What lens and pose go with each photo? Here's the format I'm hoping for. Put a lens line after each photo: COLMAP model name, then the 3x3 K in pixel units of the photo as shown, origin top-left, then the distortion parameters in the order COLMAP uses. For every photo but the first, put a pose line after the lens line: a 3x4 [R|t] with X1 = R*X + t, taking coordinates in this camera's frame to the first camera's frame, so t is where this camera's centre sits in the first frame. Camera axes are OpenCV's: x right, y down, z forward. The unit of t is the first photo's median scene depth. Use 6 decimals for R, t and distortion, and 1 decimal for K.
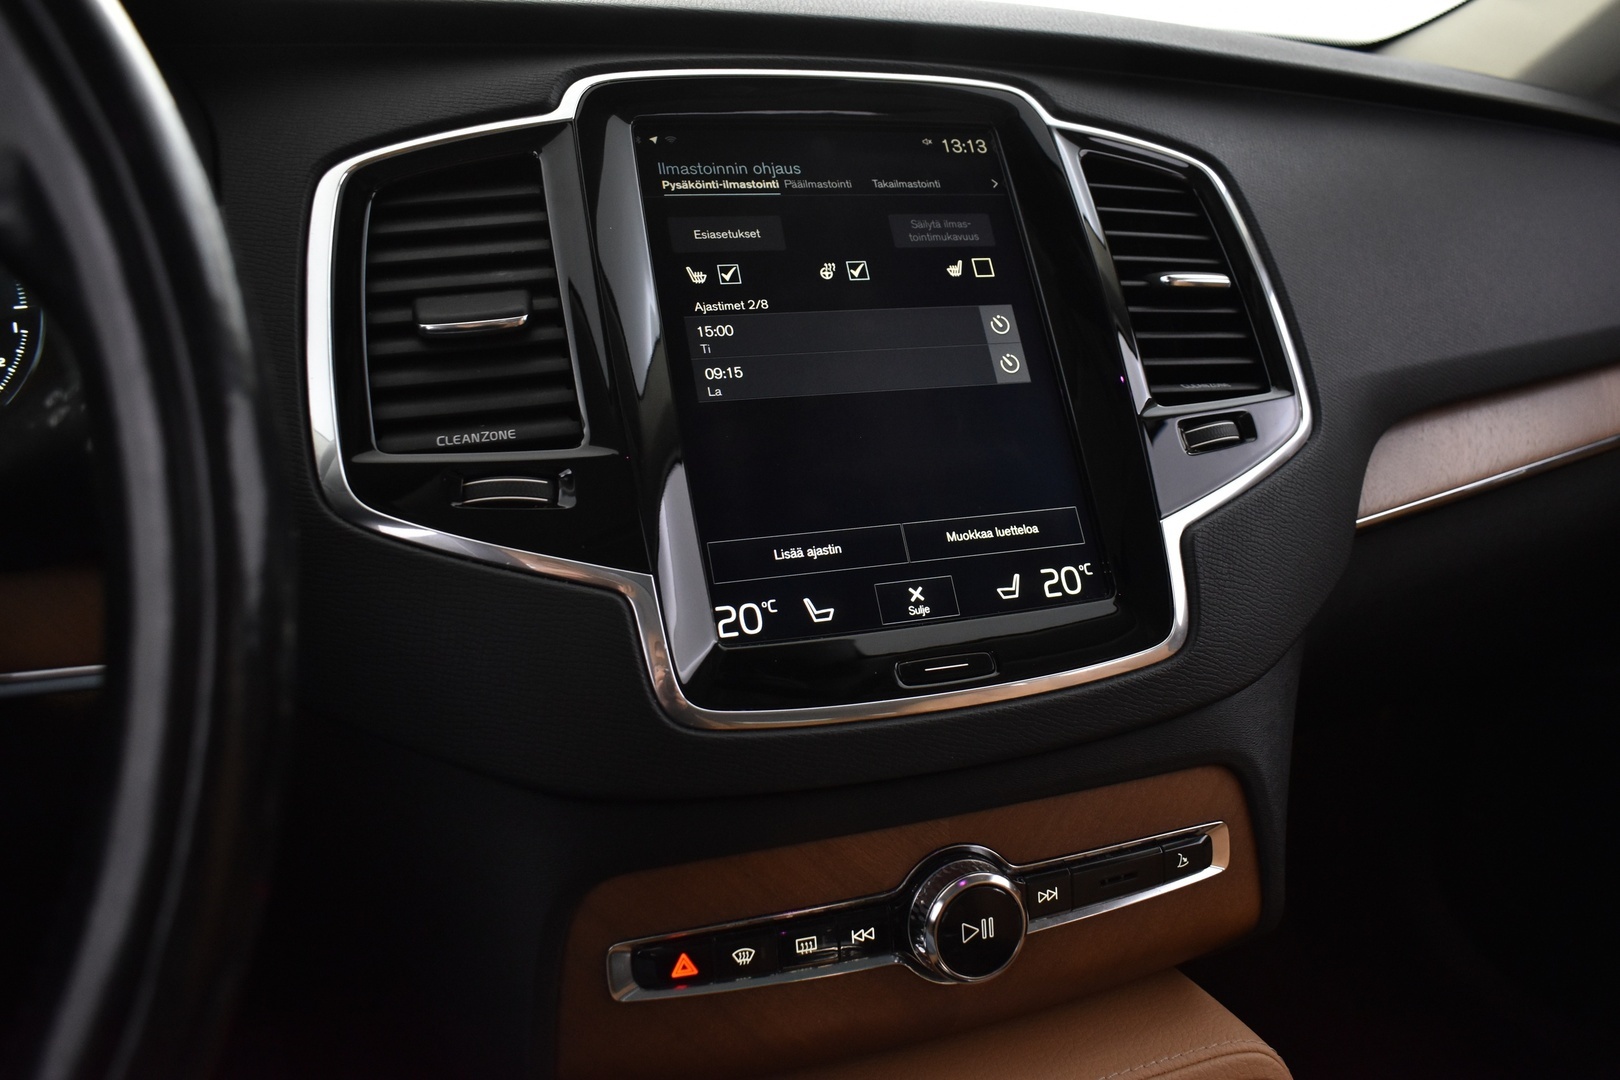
lens RADIAL K [[1256.2, 0, 803.2], [0, 1256.2, 541.8], [0, 0, 1]] dist [-0.078006, -0.005678]
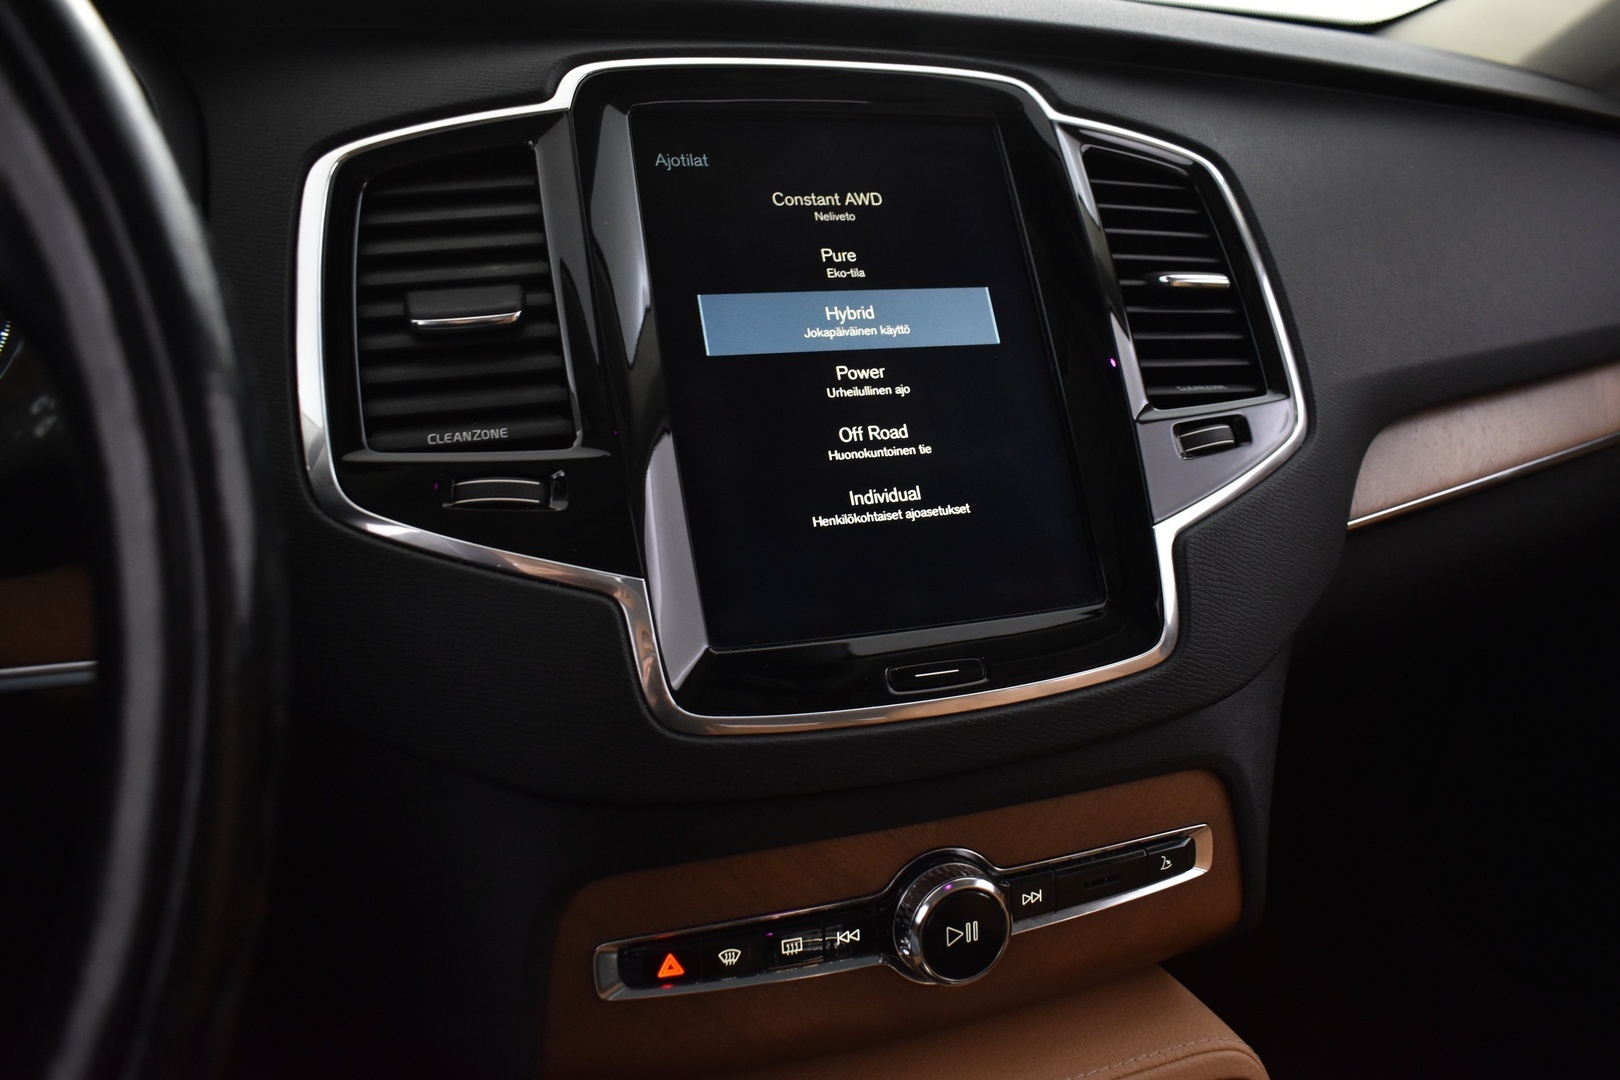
lens RADIAL K [[1256.2, 0, 802.3], [0, 1256.2, 537.2], [0, 0, 1]] dist [-0.078006, -0.005678]
pose [[0.999791, 0.017365, 0.010745, -0.005312], [-0.017730, 0.999236, 0.034841, -0.039514], [-0.010132, -0.035024, 0.999335, 0.004558]]
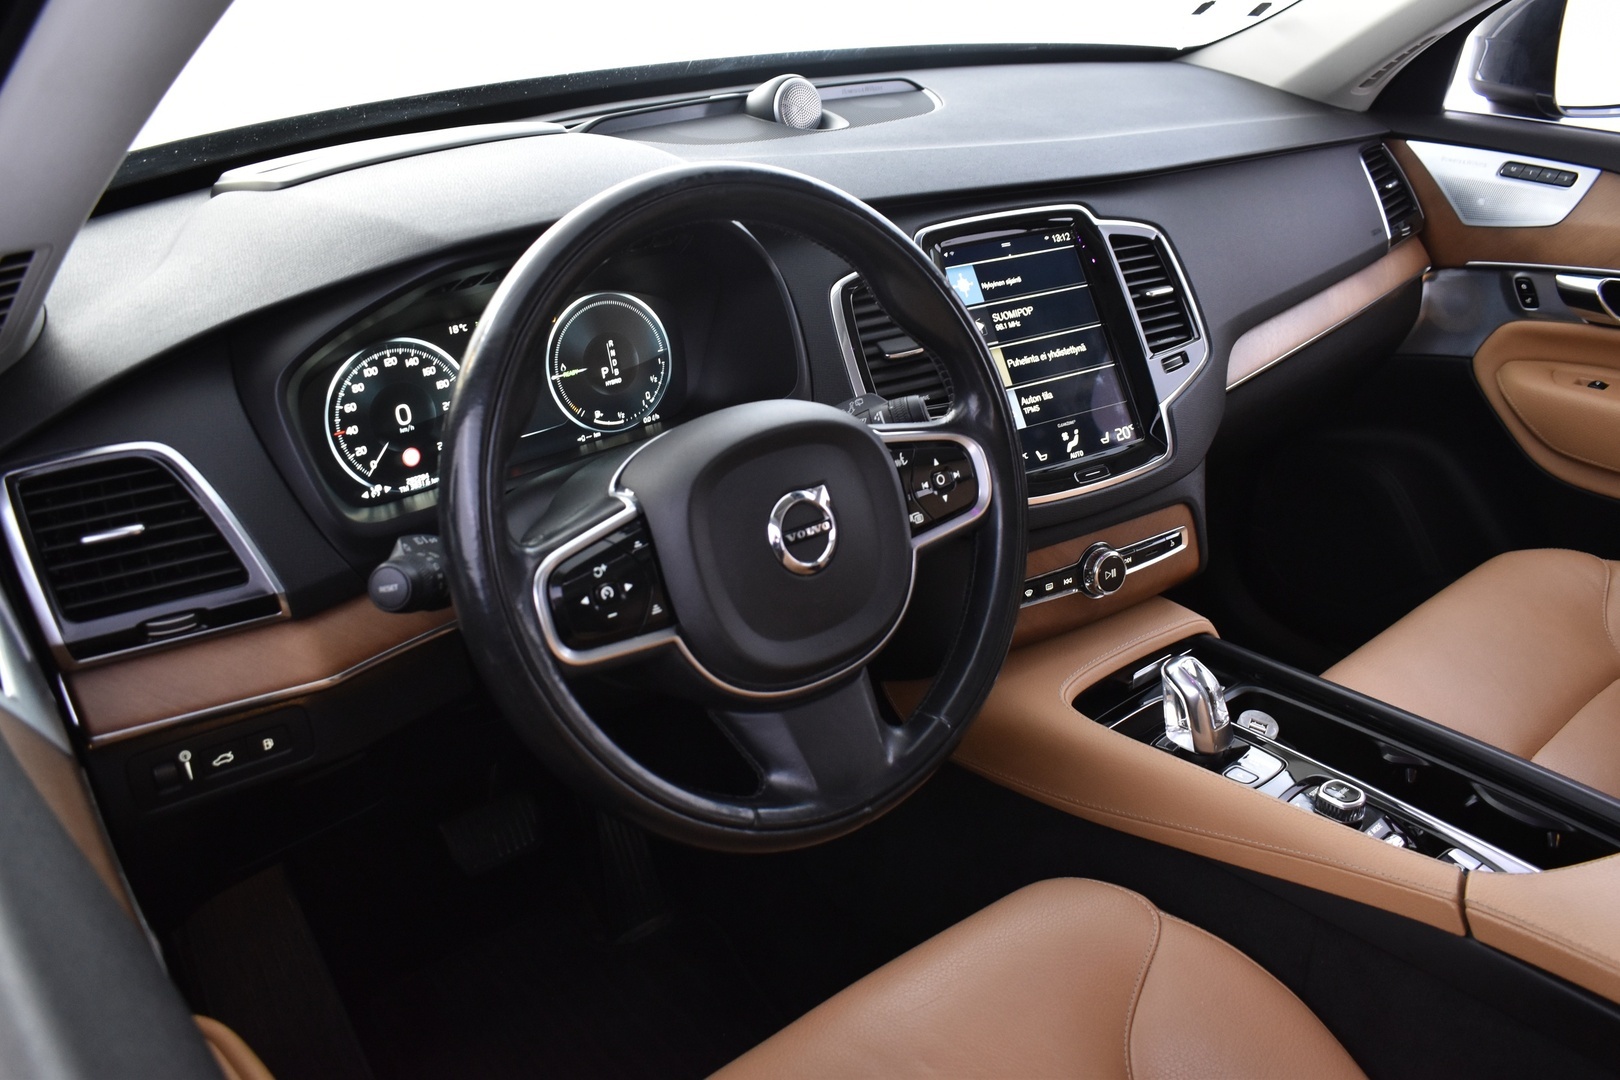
lens RADIAL K [[1420.8, 0, 822.2], [0, 1420.8, 528.3], [0, 0, 1]] dist [-0.067033, 0.000377]
pose [[0.969521, -0.103773, 0.221945, -1.013985], [0.070499, 0.985720, 0.152922, -0.254574], [-0.234645, -0.132614, 0.962993, -1.569000]]
